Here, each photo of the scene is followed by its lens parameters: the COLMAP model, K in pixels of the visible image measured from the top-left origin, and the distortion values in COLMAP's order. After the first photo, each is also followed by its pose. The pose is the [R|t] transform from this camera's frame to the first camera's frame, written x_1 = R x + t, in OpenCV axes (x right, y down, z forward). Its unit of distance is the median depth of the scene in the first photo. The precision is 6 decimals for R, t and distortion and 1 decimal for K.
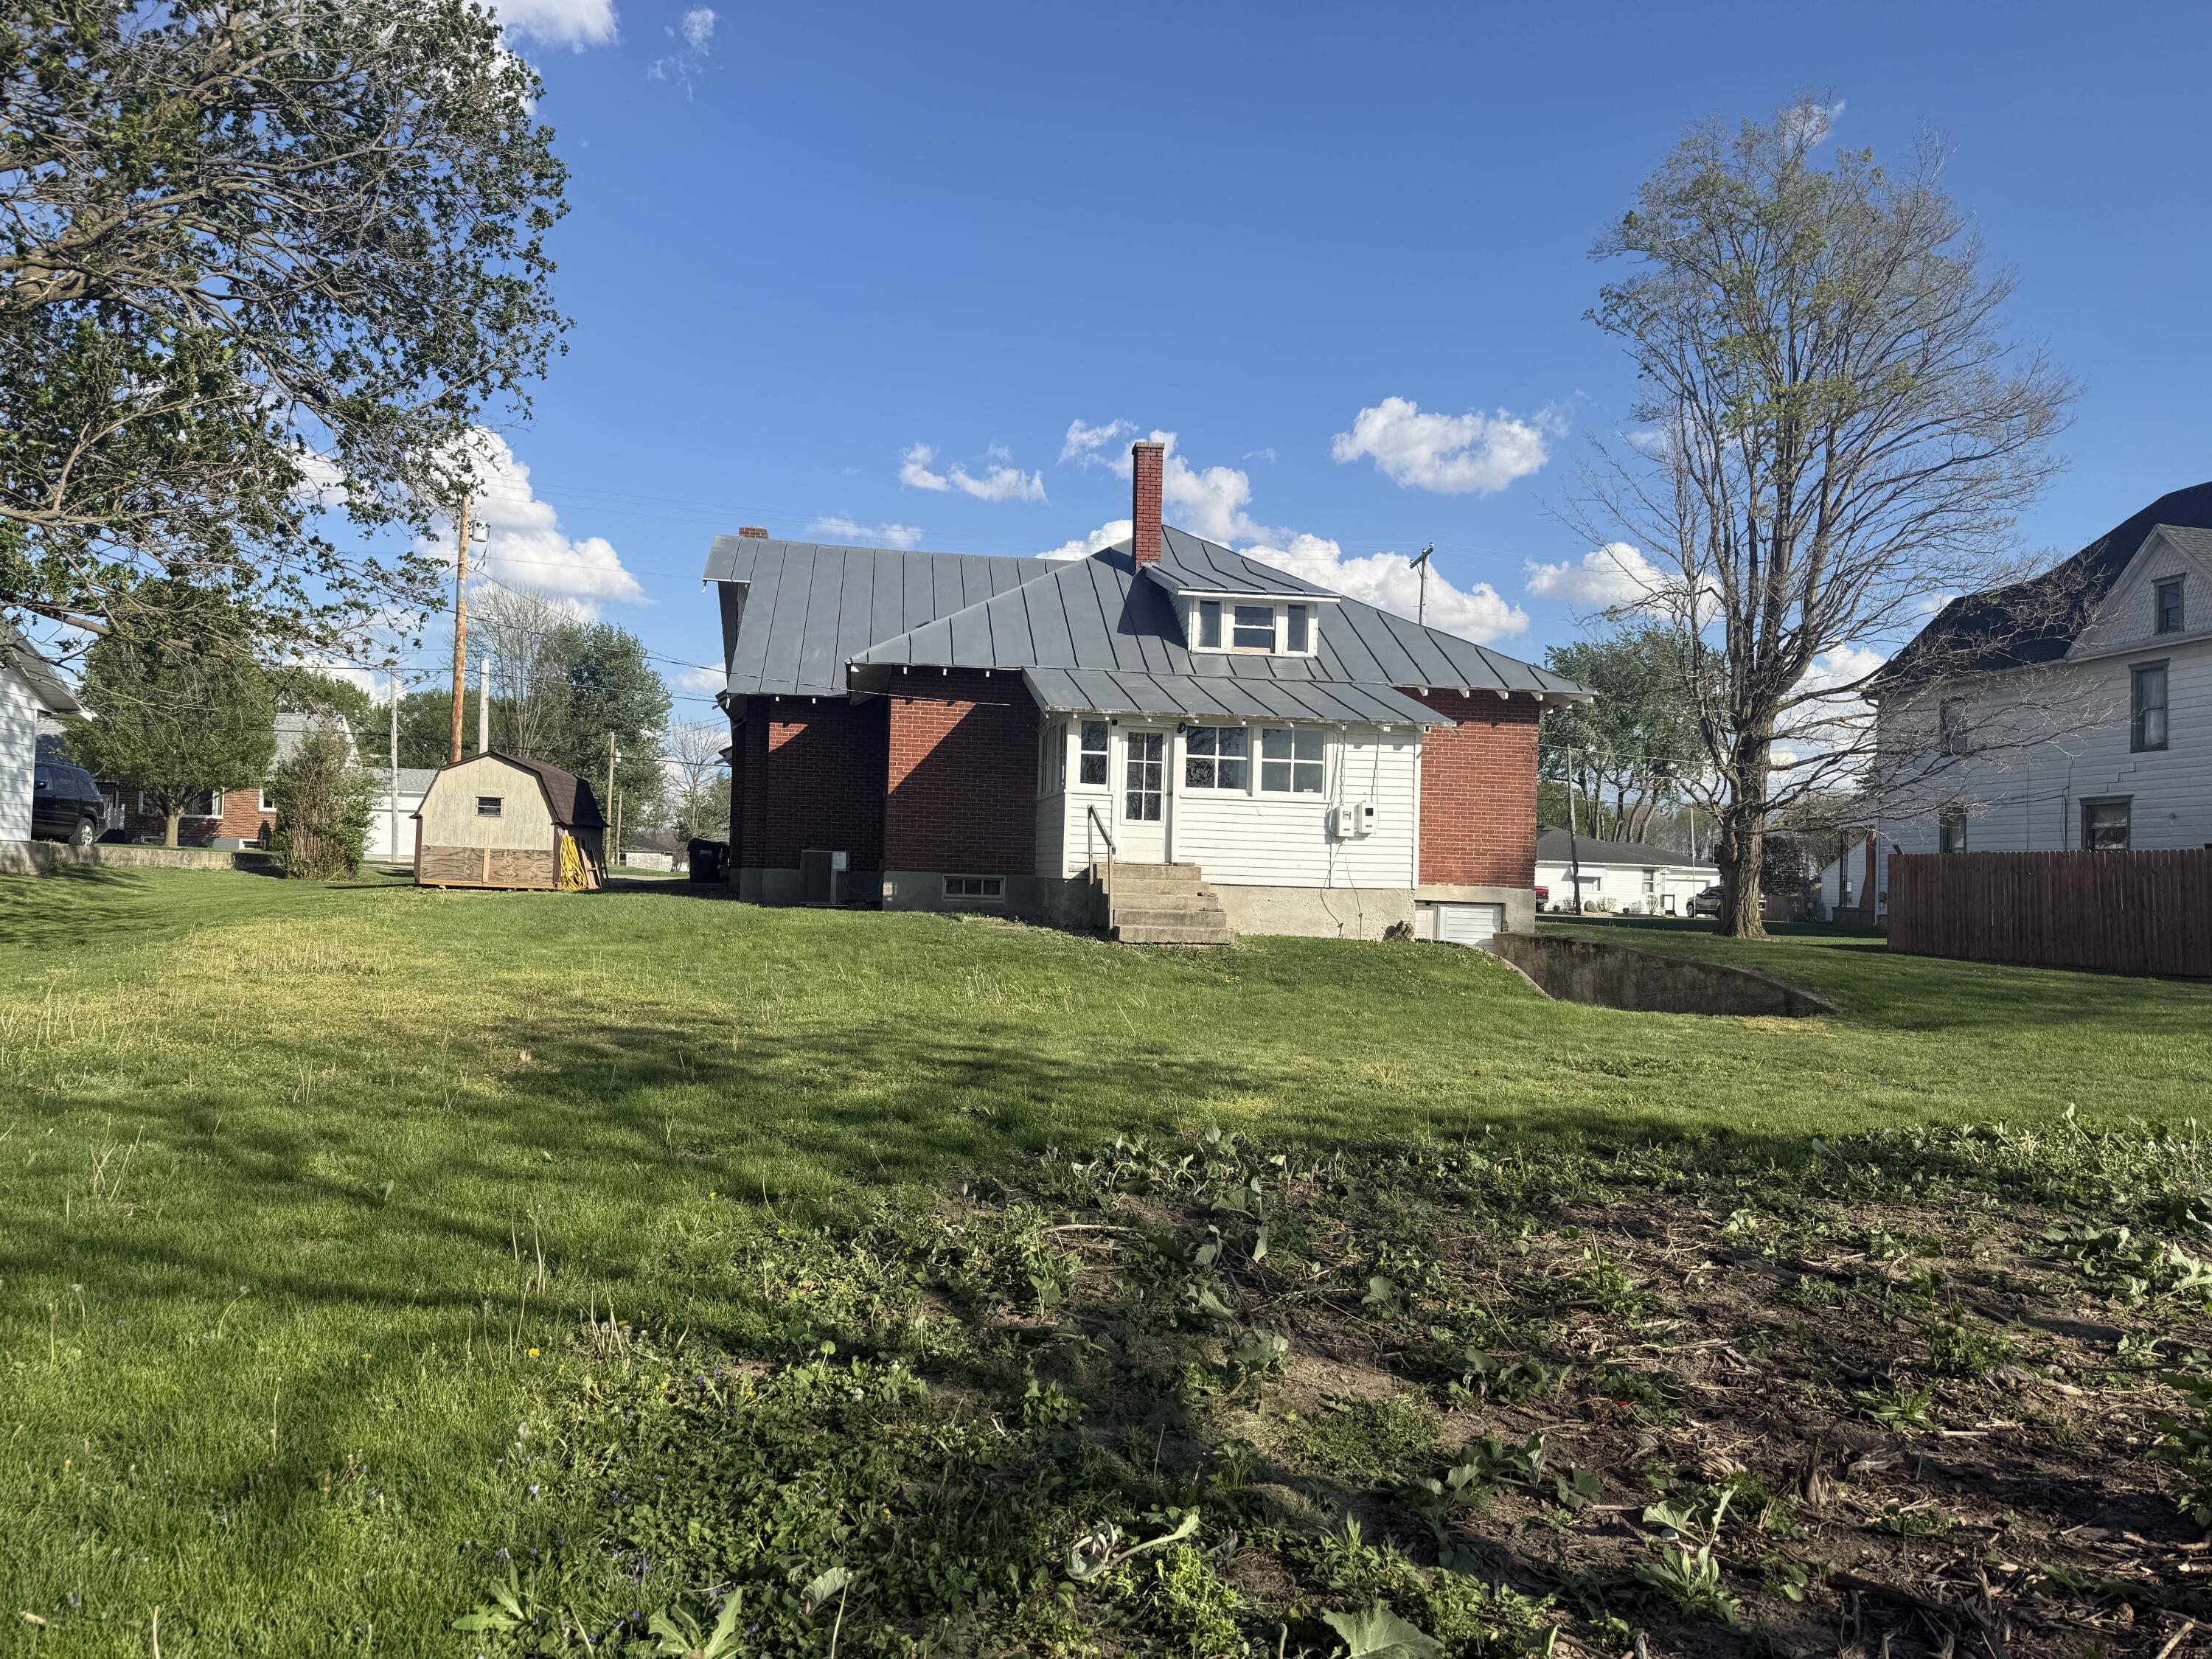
lens RADIAL K [[1540.6, 0, 1095.5], [0, 1540.6, 832.4], [0, 0, 1]] dist [0.146306, -0.238075]
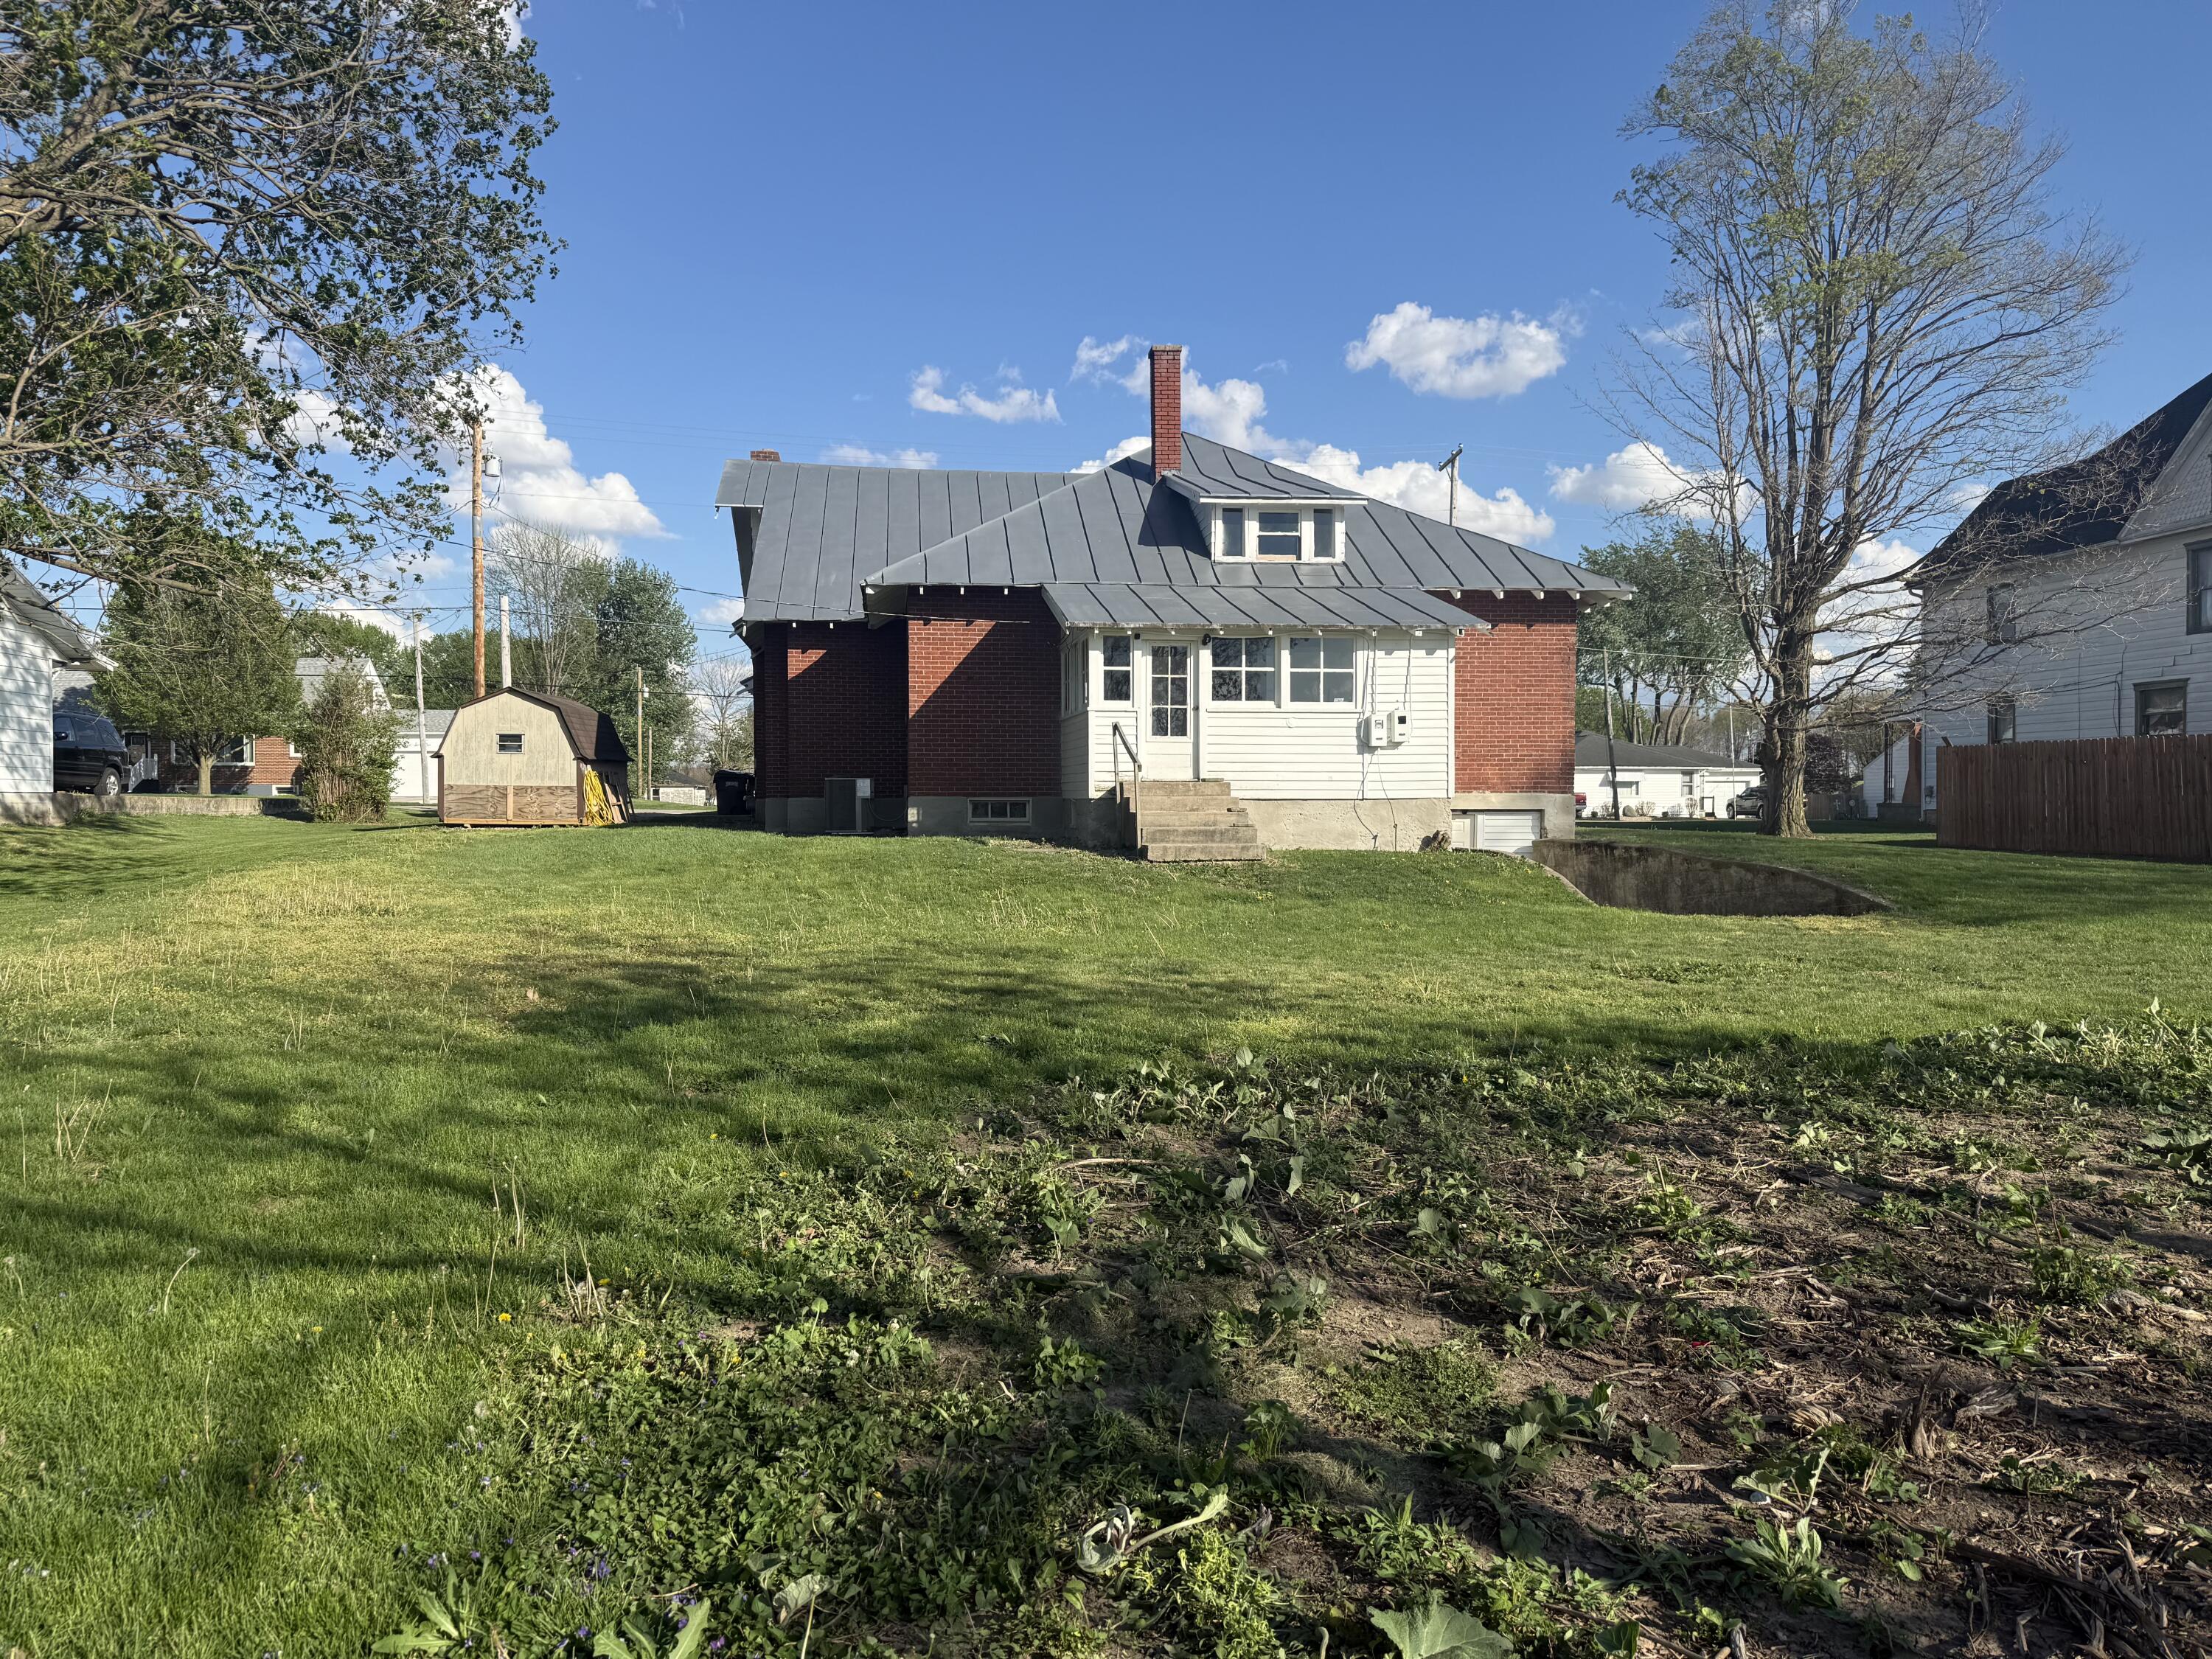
lens RADIAL K [[1540.5, 0, 1103.2], [0, 1540.5, 819.5], [0, 0, 1]] dist [0.141272, -0.212850]
pose [[0.999380, -0.030828, -0.017013, 0.003565], [0.031516, 0.998632, 0.041727, 0.002558], [0.015703, -0.042237, 0.998984, 0.020392]]
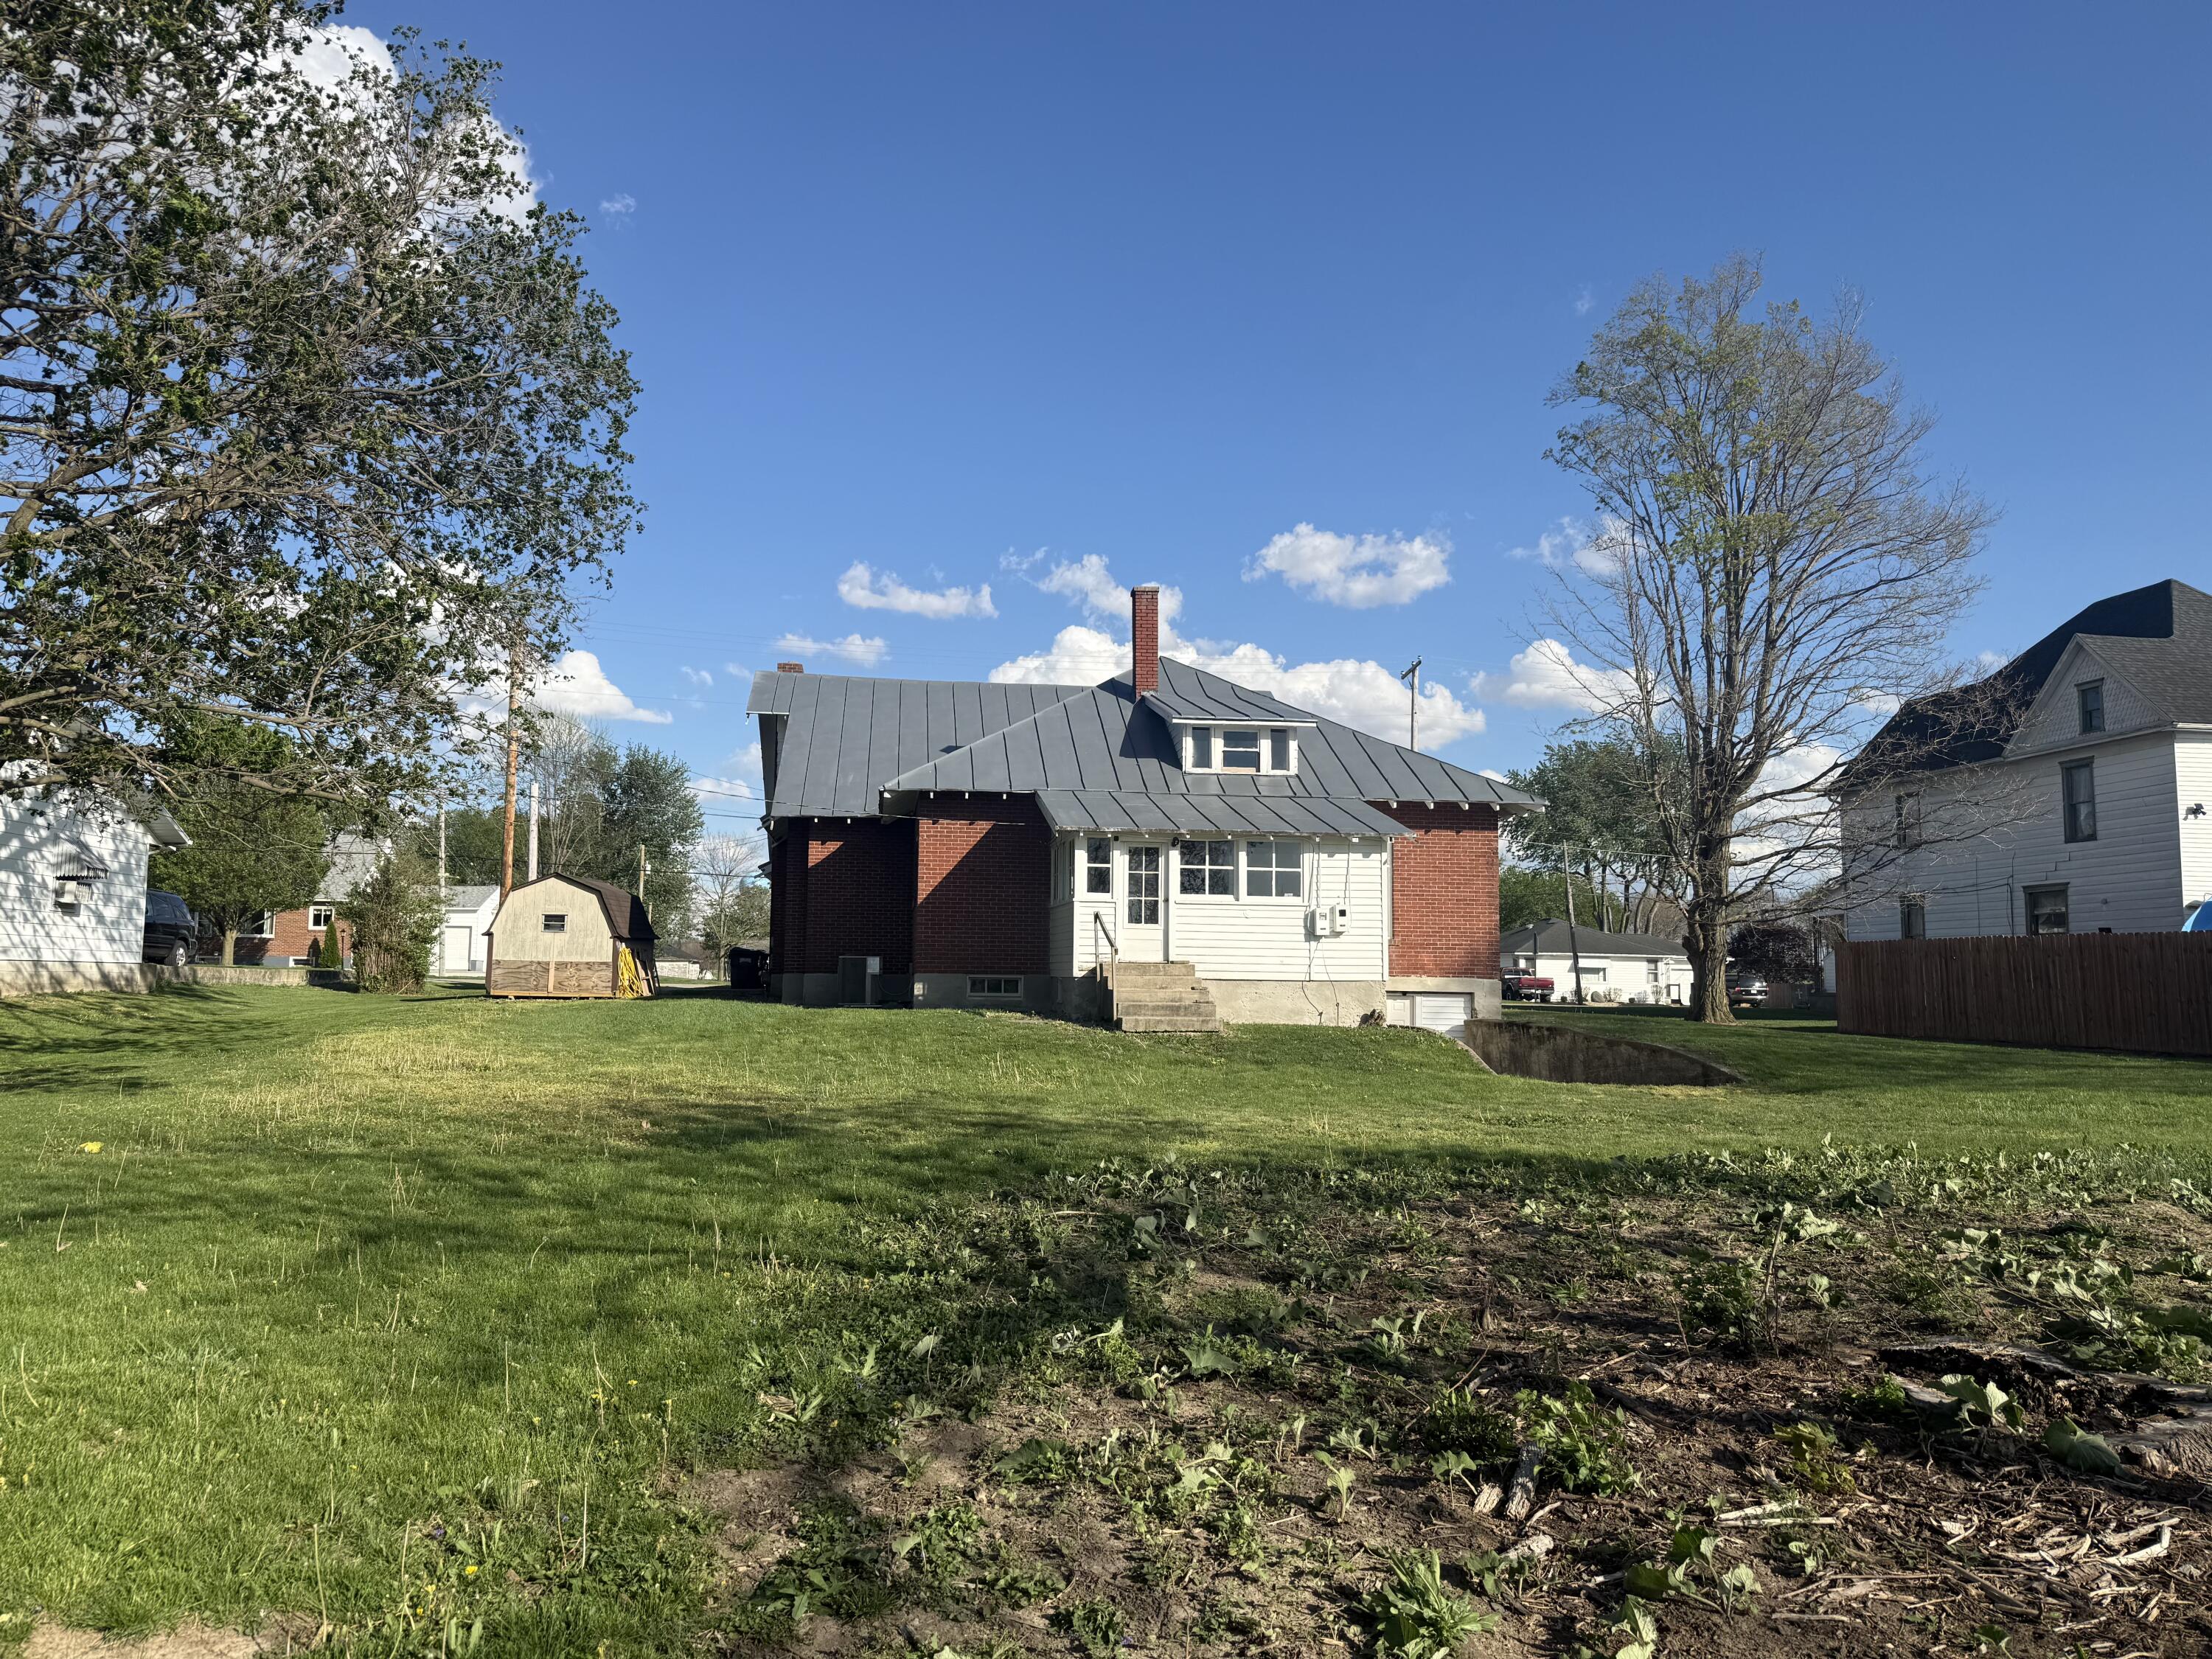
lens RADIAL K [[1548.5, 0, 1106.0], [0, 1548.5, 829.5], [0, 0, 1]] dist [0.131891, -0.220133]
pose [[0.999789, -0.019674, -0.005901, 0.010626], [0.019243, 0.997638, -0.065934, -0.002315], [0.007184, 0.065806, 0.997807, -0.131295]]
